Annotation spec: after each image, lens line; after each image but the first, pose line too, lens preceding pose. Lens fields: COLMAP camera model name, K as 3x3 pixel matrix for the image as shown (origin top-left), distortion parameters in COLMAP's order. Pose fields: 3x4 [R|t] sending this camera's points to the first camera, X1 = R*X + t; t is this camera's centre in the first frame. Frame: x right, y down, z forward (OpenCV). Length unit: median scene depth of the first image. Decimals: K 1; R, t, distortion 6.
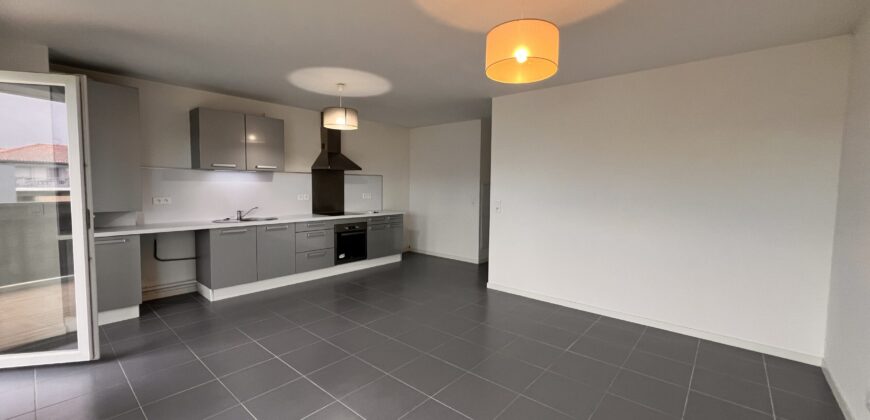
lens RADIAL K [[347.4, 0, 435.0], [0, 347.4, 210.0], [0, 0, 1]] dist [-0.000772, -0.000037]
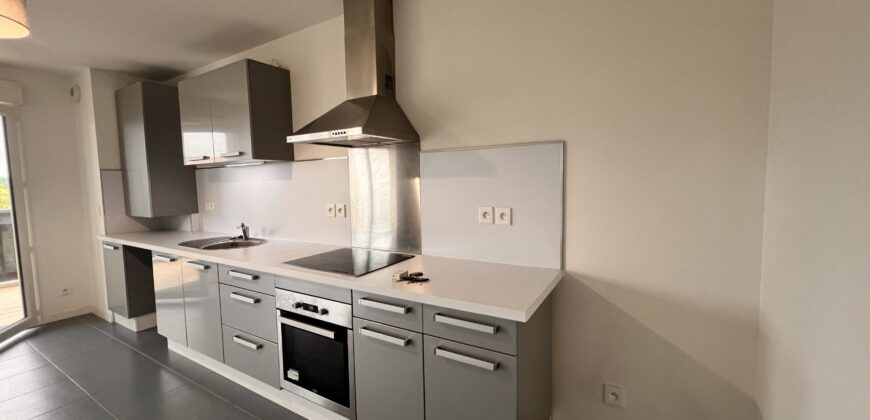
lens RADIAL K [[349.8, 0, 433.9], [0, 349.8, 205.5], [0, 0, 1]] dist [0.000430, 0.000104]
pose [[0.174450, 0.056154, -0.983064, 0.154328], [-0.041805, 0.997895, 0.049582, -0.078852], [0.983778, 0.032448, 0.176430, 1.156899]]
